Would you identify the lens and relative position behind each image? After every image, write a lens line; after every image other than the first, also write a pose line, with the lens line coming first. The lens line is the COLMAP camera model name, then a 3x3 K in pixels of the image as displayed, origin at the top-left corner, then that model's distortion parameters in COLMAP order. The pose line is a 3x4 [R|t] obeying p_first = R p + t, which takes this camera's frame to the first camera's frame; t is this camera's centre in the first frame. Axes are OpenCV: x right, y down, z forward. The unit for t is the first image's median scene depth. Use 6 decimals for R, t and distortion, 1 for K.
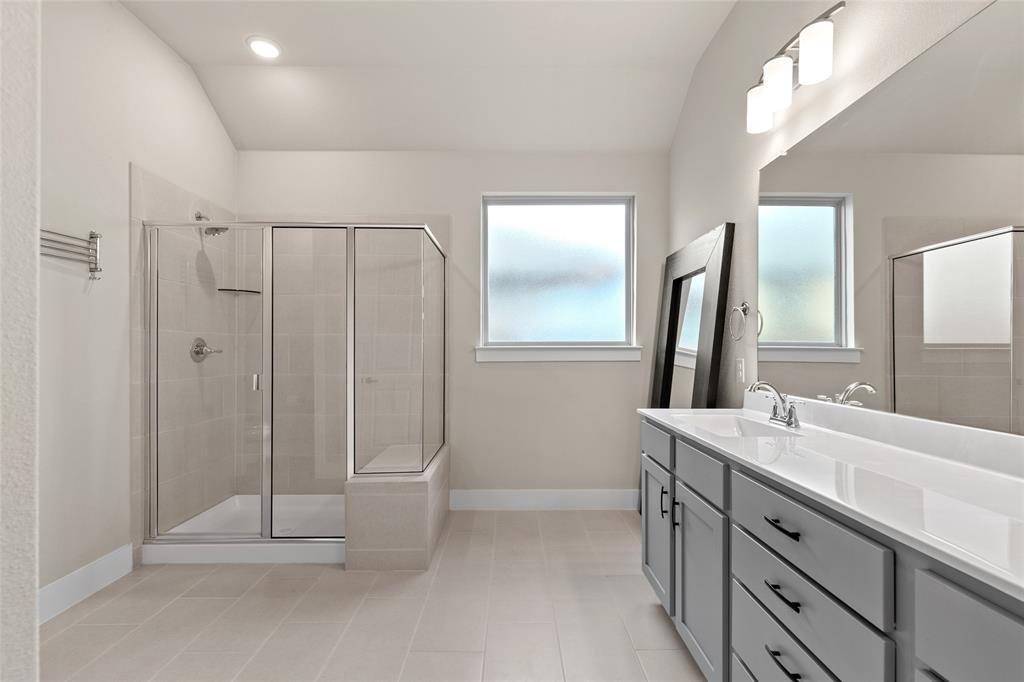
lens RADIAL K [[461.4, 0, 511.2], [0, 461.4, 344.7], [0, 0, 1]] dist [0.007421, -0.002008]
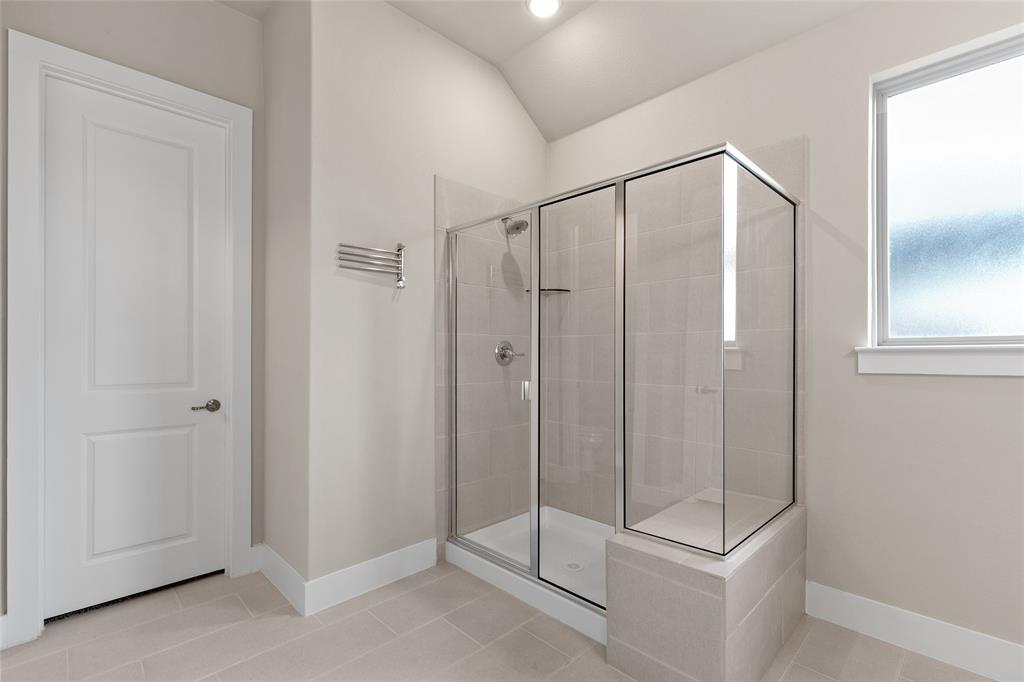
lens RADIAL K [[461.4, 0, 515.5], [0, 461.4, 351.6], [0, 0, 1]] dist [0.007421, -0.002008]
pose [[0.702506, -0.003435, -0.711670, 0.048194], [0.009041, 0.999951, 0.004097, 0.004653], [0.711621, -0.009312, 0.702502, 0.385245]]
